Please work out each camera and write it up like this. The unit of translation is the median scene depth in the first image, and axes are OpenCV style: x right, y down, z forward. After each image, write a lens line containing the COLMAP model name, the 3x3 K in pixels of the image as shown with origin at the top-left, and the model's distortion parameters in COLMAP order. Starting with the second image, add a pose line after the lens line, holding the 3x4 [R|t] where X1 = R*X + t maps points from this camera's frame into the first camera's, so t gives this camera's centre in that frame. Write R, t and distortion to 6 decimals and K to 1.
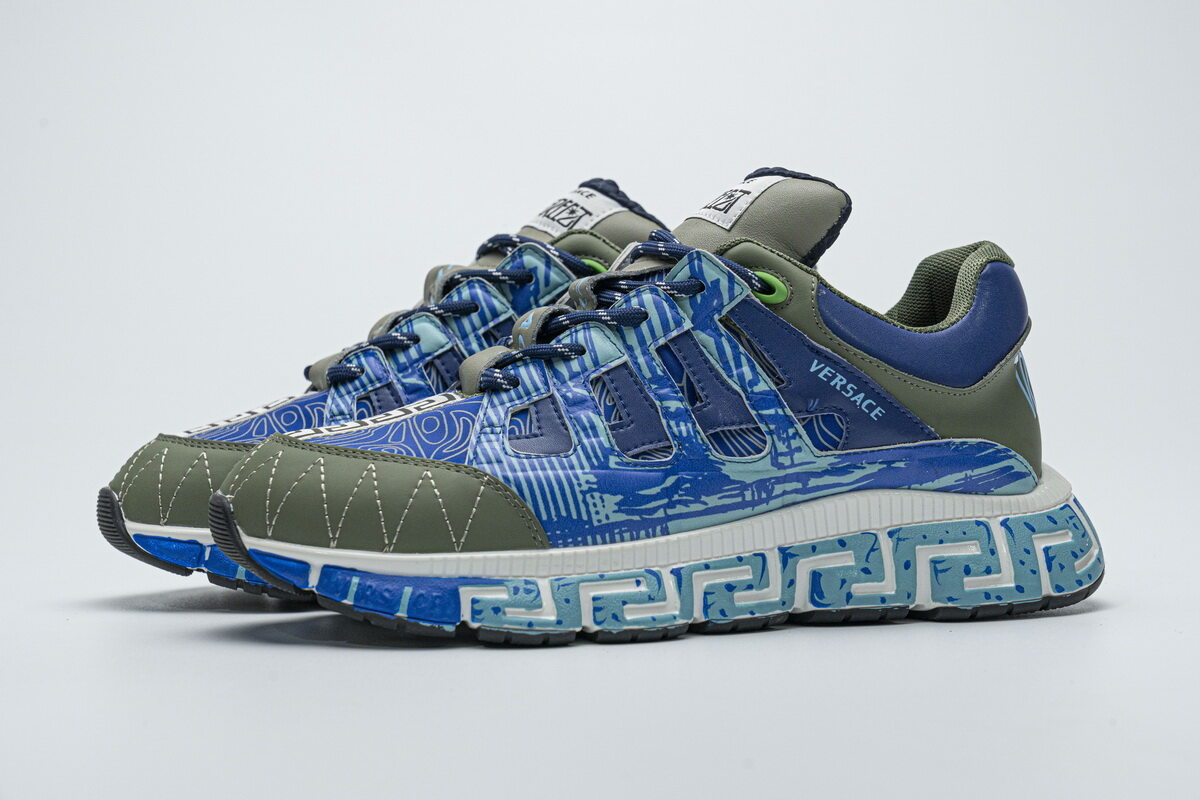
lens RADIAL K [[2306.6, 0, 597.4], [0, 2306.6, 391.3], [0, 0, 1]] dist [-0.001234, 0.000000]
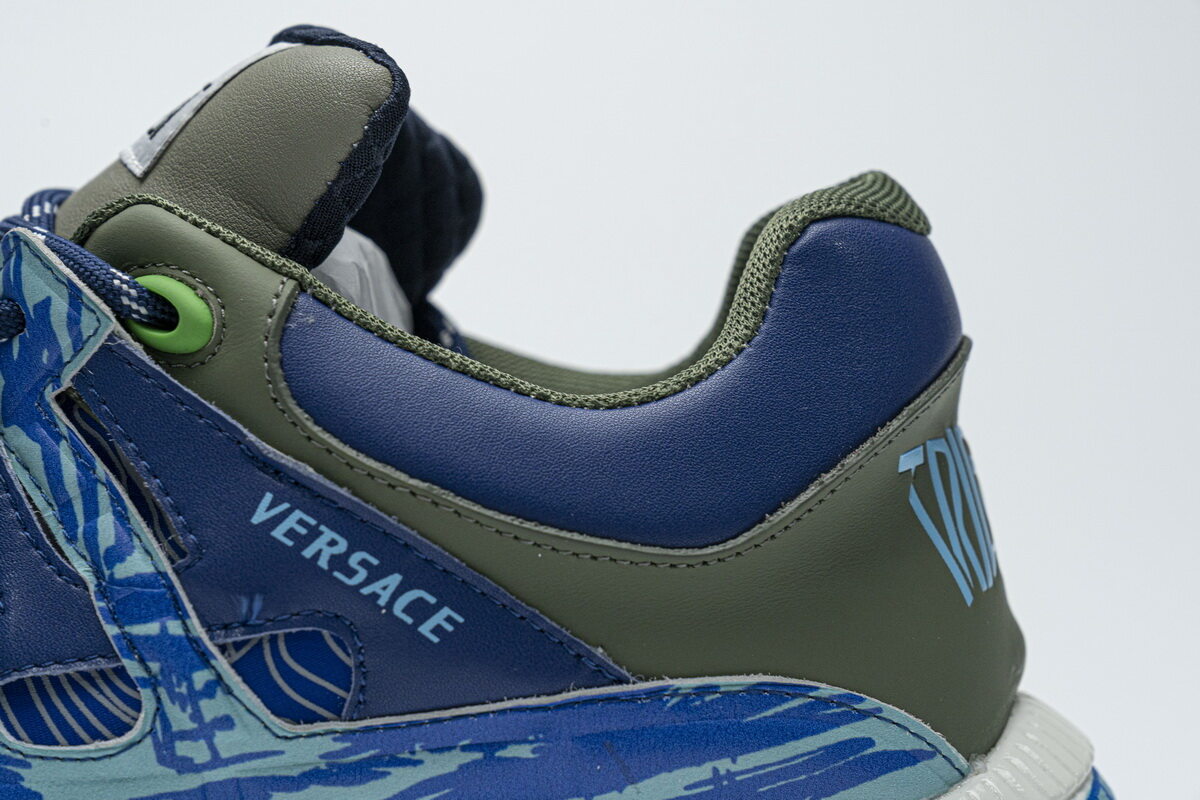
lens RADIAL K [[2306.6, 0, 589.2], [0, 2306.6, 403.8], [0, 0, 1]] dist [-0.001234, 0.000000]
pose [[0.955174, -0.033391, -0.294157, 0.264315], [0.033974, 0.999418, -0.003129, -0.025862], [0.294091, -0.007005, 0.955752, 0.643758]]
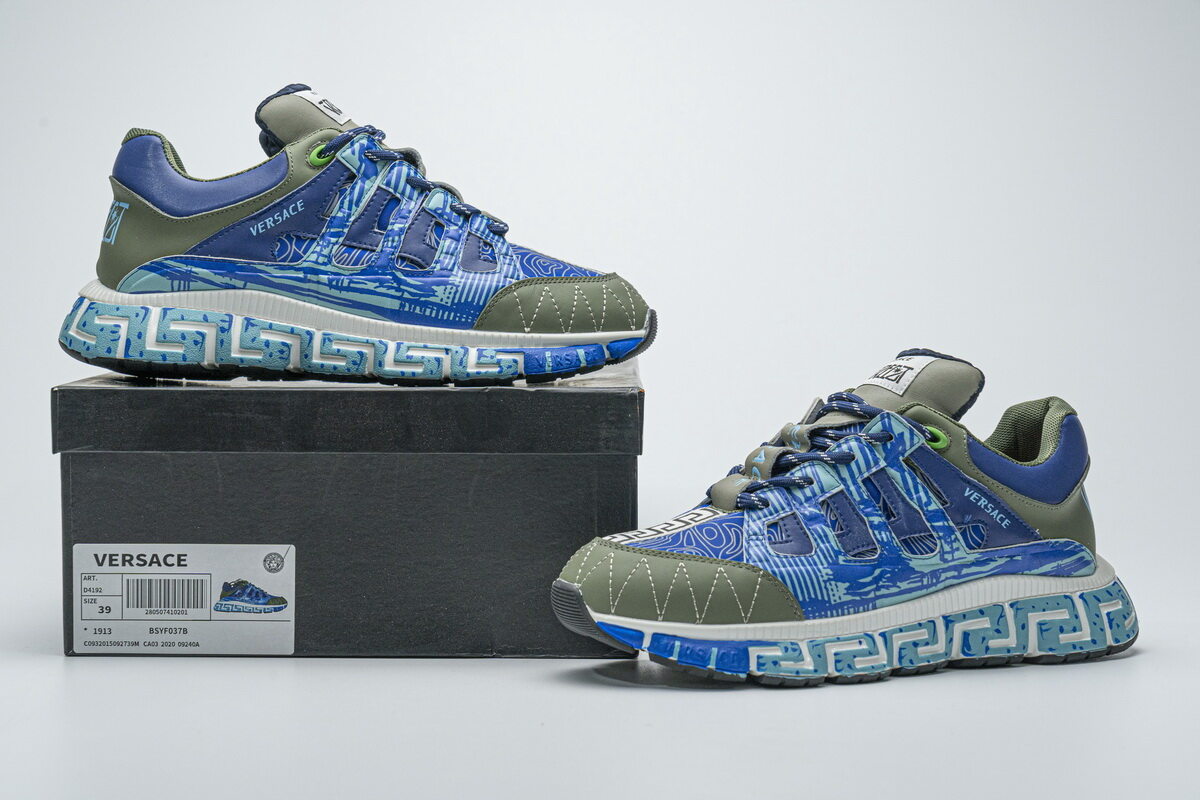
lens RADIAL K [[2306.6, 0, 593.6], [0, 2306.6, 408.5], [0, 0, 1]] dist [-0.001234, 0.000000]
pose [[0.990376, 0.003748, 0.138354, -0.344959], [-0.005162, 0.999938, 0.009861, -0.077486], [-0.138309, -0.010481, 0.990334, -0.418047]]
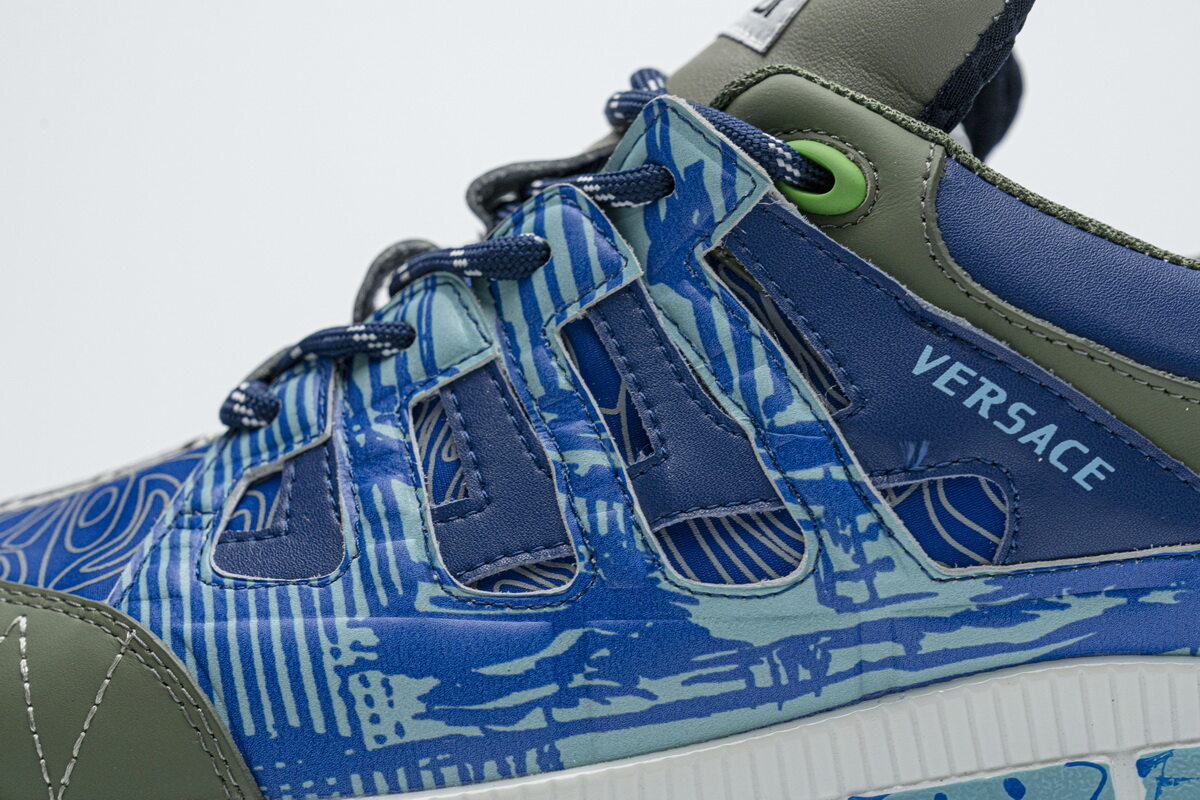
lens RADIAL K [[2306.6, 0, 612.8], [0, 2306.6, 388.5], [0, 0, 1]] dist [-0.001234, 0.000000]
pose [[0.947828, -0.019341, -0.318195, 0.172929], [0.019965, 0.999800, -0.001301, -0.006638], [0.318157, -0.005120, 0.948024, 0.594955]]
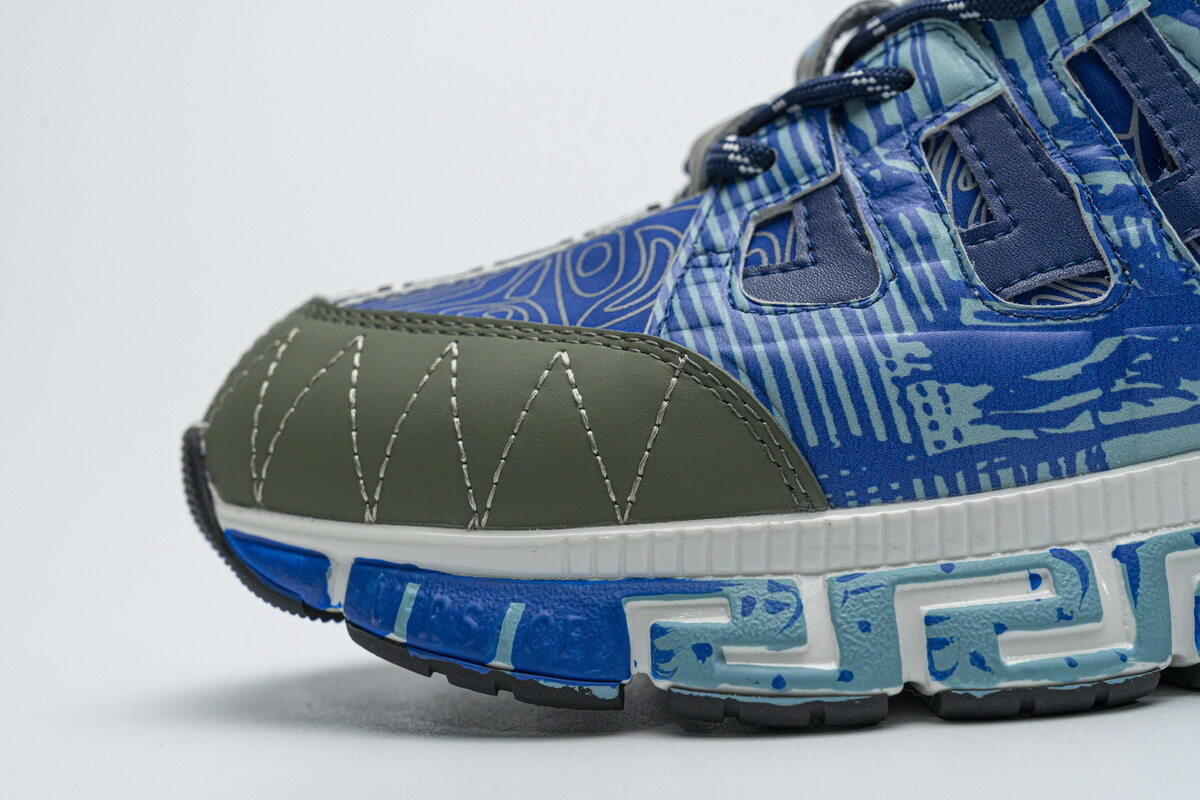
lens RADIAL K [[2306.6, 0, 579.3], [0, 2306.6, 414.4], [0, 0, 1]] dist [-0.001234, 0.000000]
pose [[0.959354, -0.043345, -0.278856, 0.056929], [0.050169, 0.998590, 0.017380, 0.038176], [0.277709, -0.030663, 0.960176, 0.538282]]
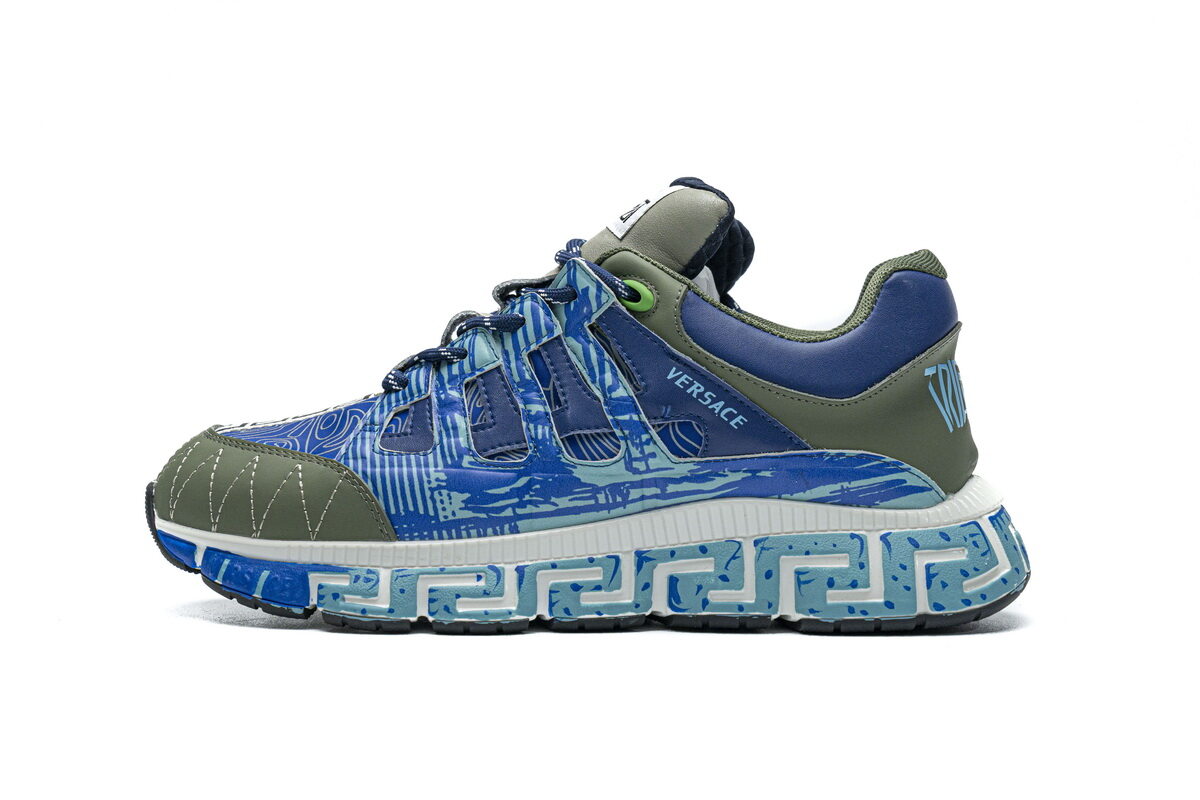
lens RADIAL K [[2306.6, 0, 608.5], [0, 2306.6, 397.0], [0, 0, 1]] dist [-0.001234, 0.000000]
pose [[0.936092, 0.021307, -0.351110, 0.425610], [-0.021358, 0.999765, 0.003728, -0.003781], [0.351107, 0.004009, 0.936327, 0.042032]]
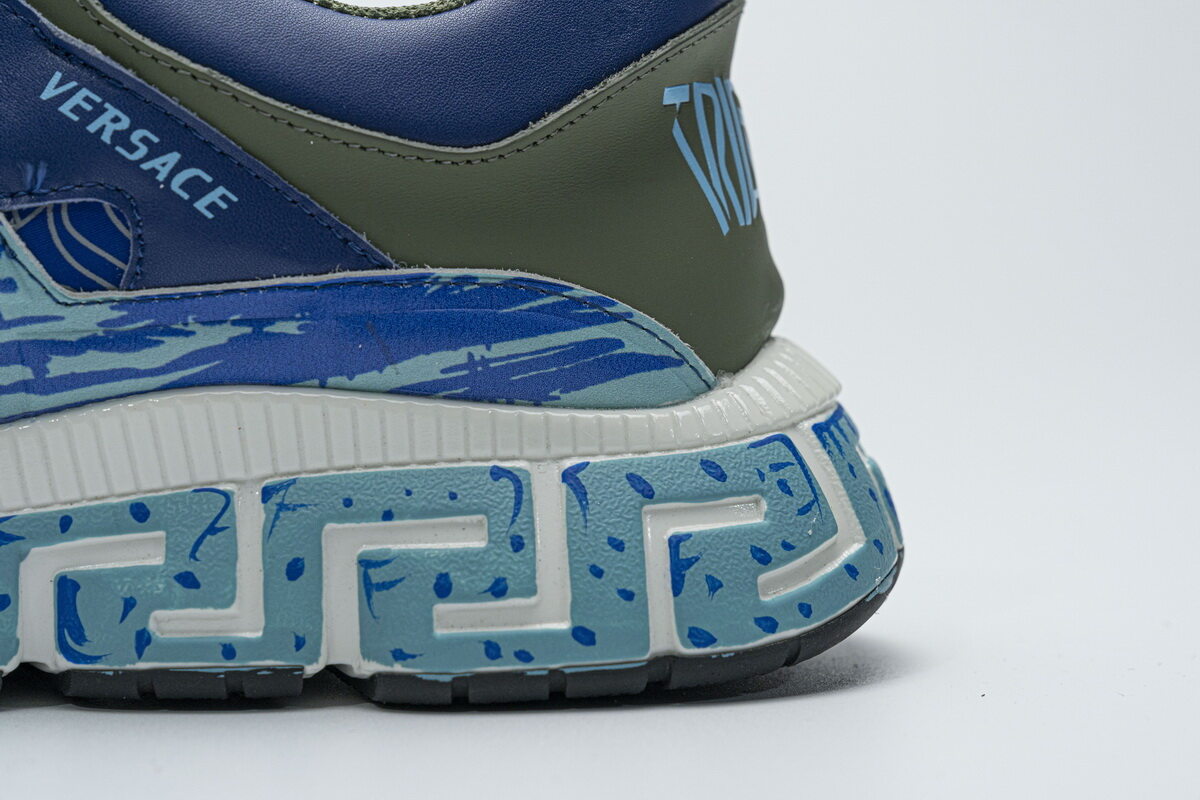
lens RADIAL K [[2306.6, 0, 598.6], [0, 2306.6, 393.0], [0, 0, 1]] dist [-0.001234, 0.000000]
pose [[0.965185, 0.011473, -0.261317, 0.300369], [-0.007832, 0.999857, 0.014968, 0.037644], [0.261451, -0.012401, 0.965137, 0.625162]]
